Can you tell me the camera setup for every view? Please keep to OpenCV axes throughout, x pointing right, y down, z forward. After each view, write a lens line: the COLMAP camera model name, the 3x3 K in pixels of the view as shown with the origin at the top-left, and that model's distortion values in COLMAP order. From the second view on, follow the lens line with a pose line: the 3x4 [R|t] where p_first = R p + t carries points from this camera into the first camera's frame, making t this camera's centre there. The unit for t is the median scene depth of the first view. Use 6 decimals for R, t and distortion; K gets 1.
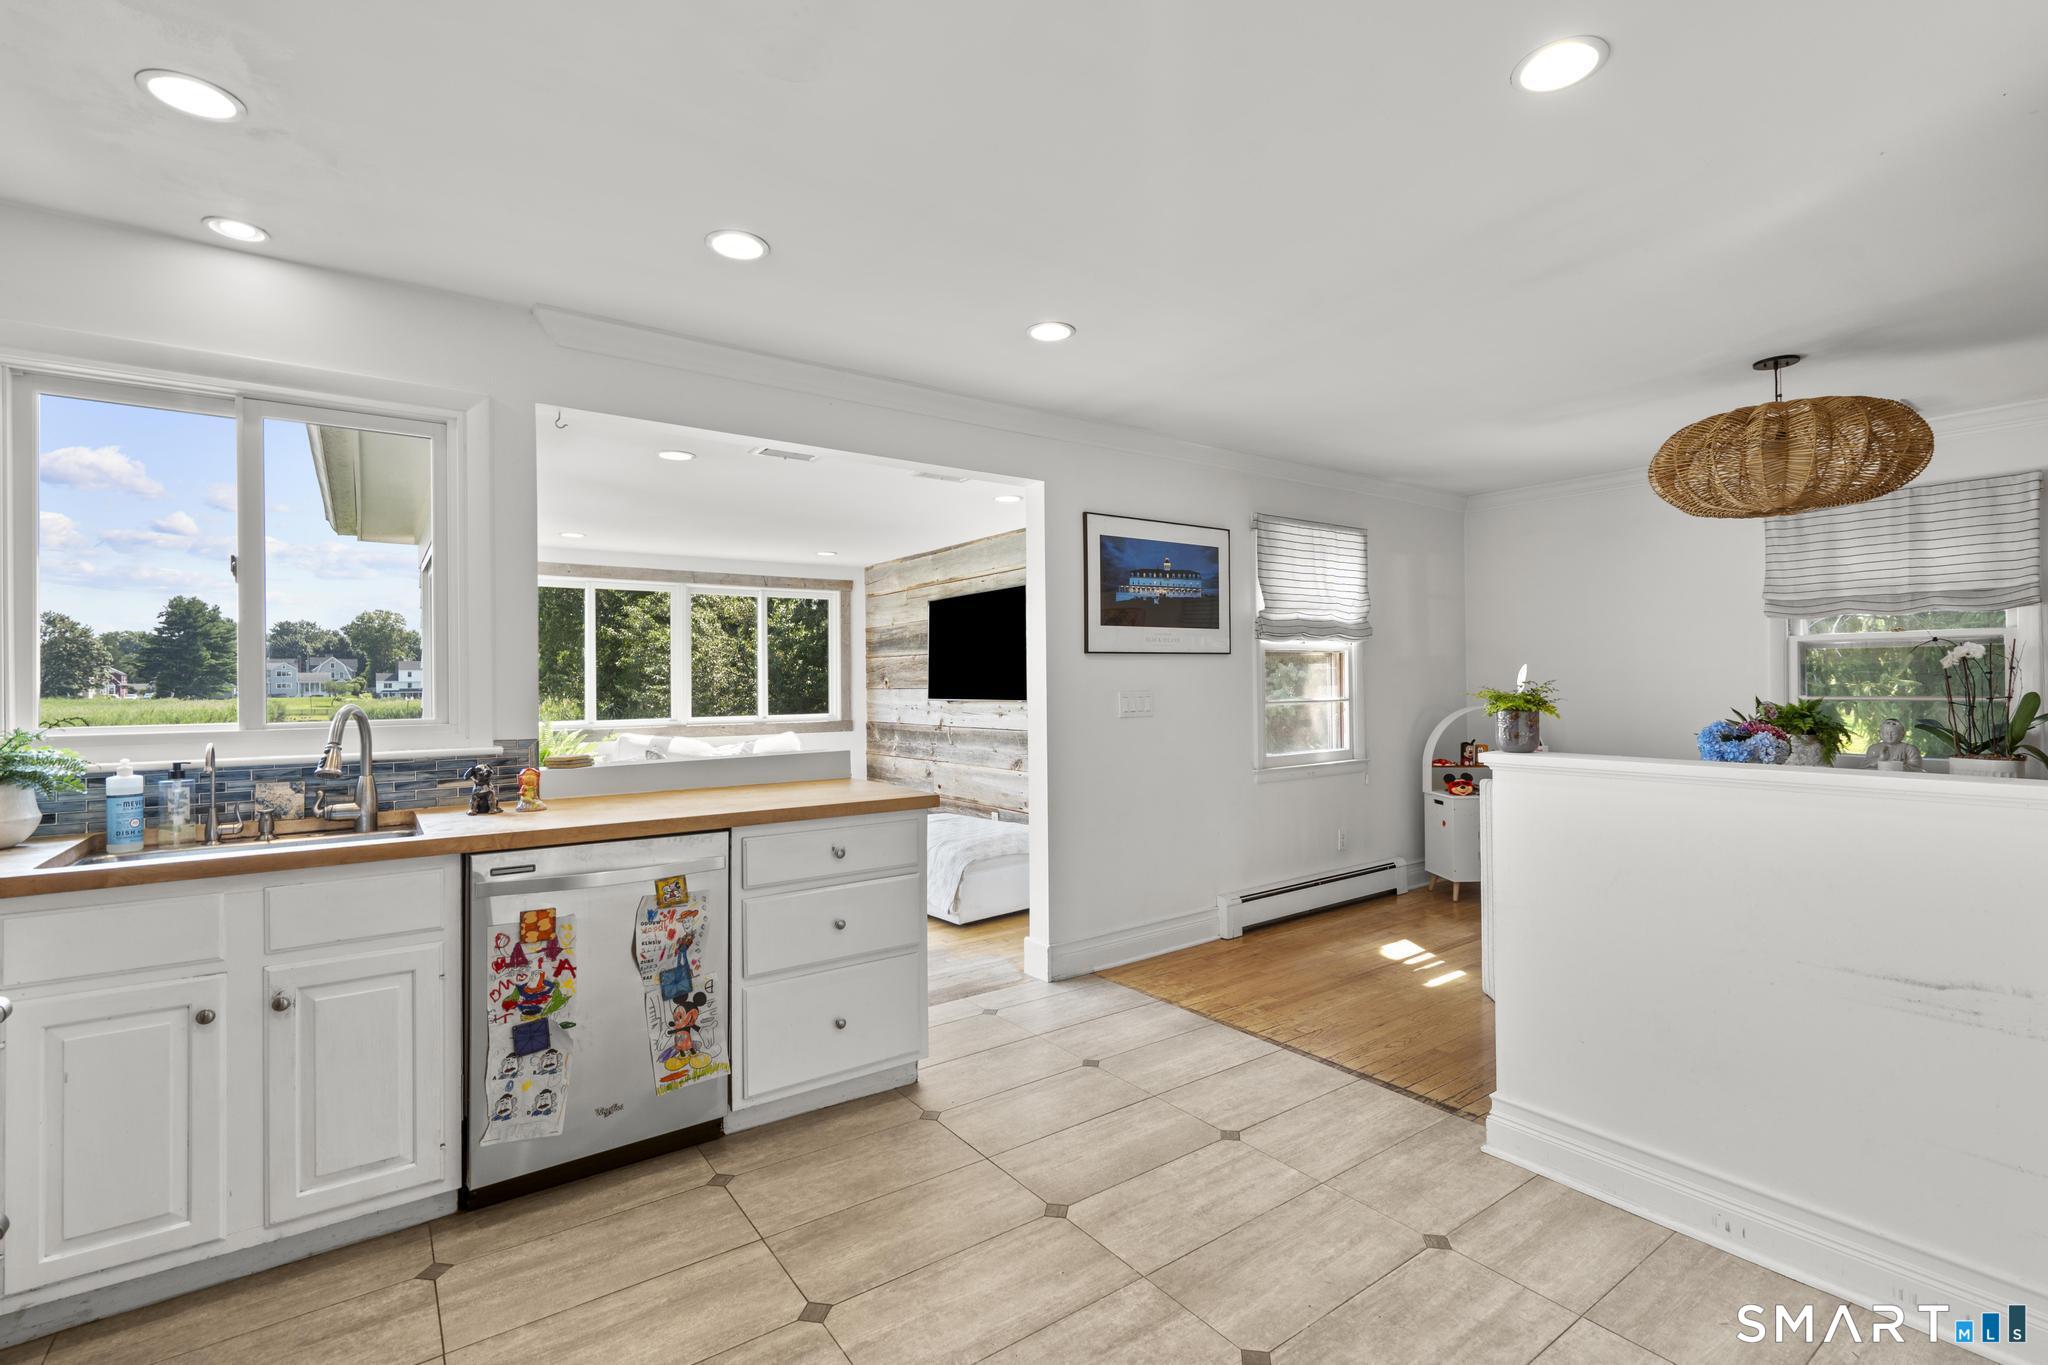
lens RADIAL K [[927.1, 0, 1034.3], [0, 927.1, 680.1], [0, 0, 1]] dist [-0.004586, 0.002586]
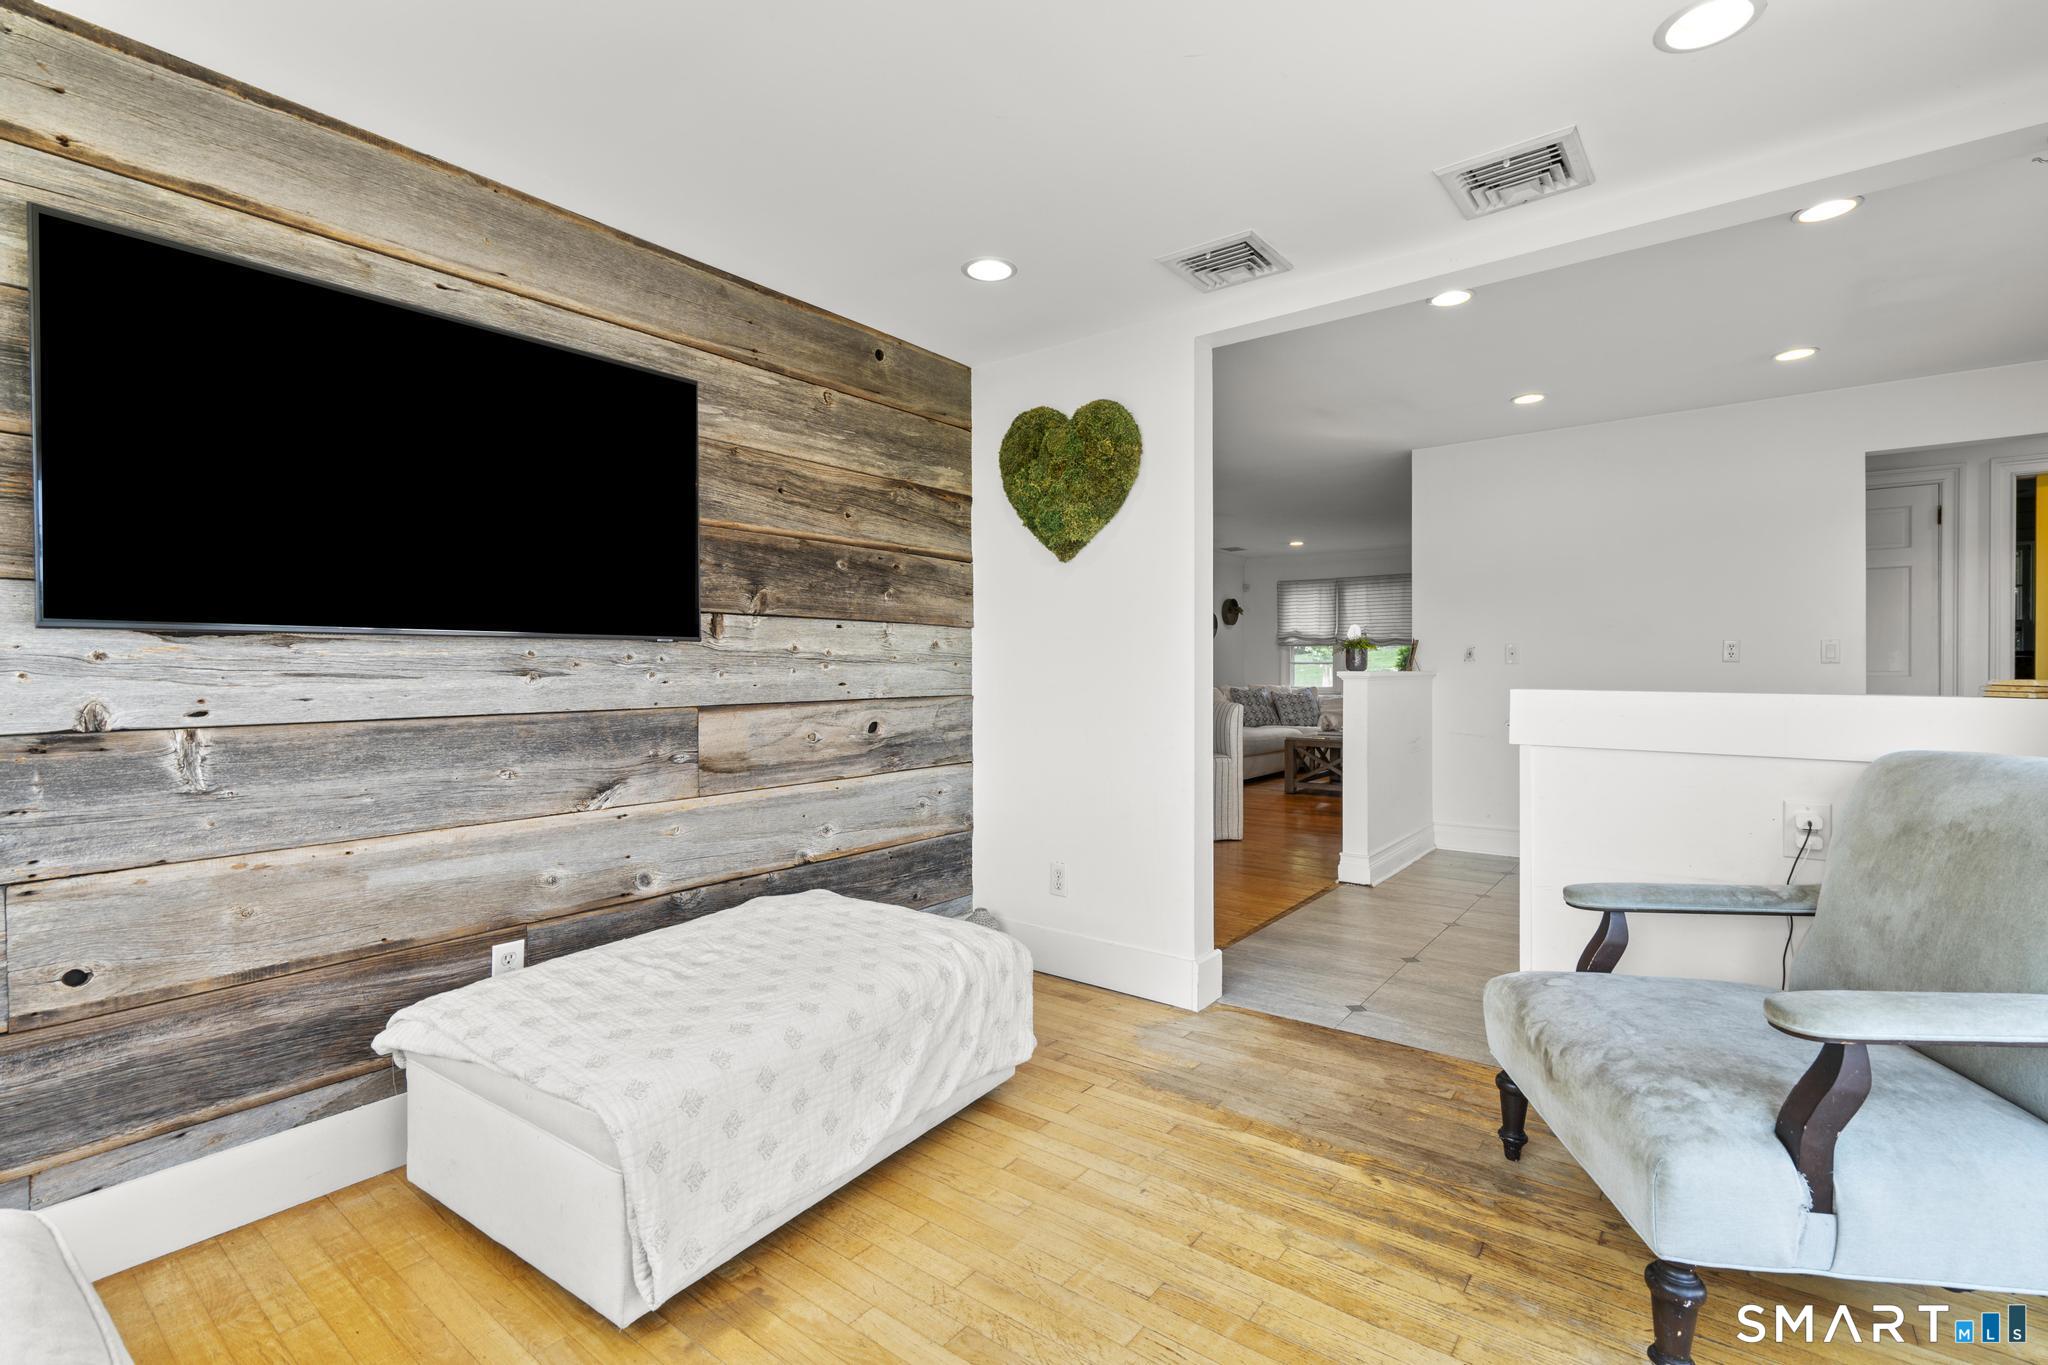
lens RADIAL K [[927.1, 0, 1026.8], [0, 927.1, 687.4], [0, 0, 1]] dist [-0.004586, 0.002586]
pose [[-0.282488, -0.003704, 0.959264, -0.677365], [0.004738, 0.999975, 0.005257, 0.061154], [-0.959259, 0.006030, -0.282463, 1.359277]]
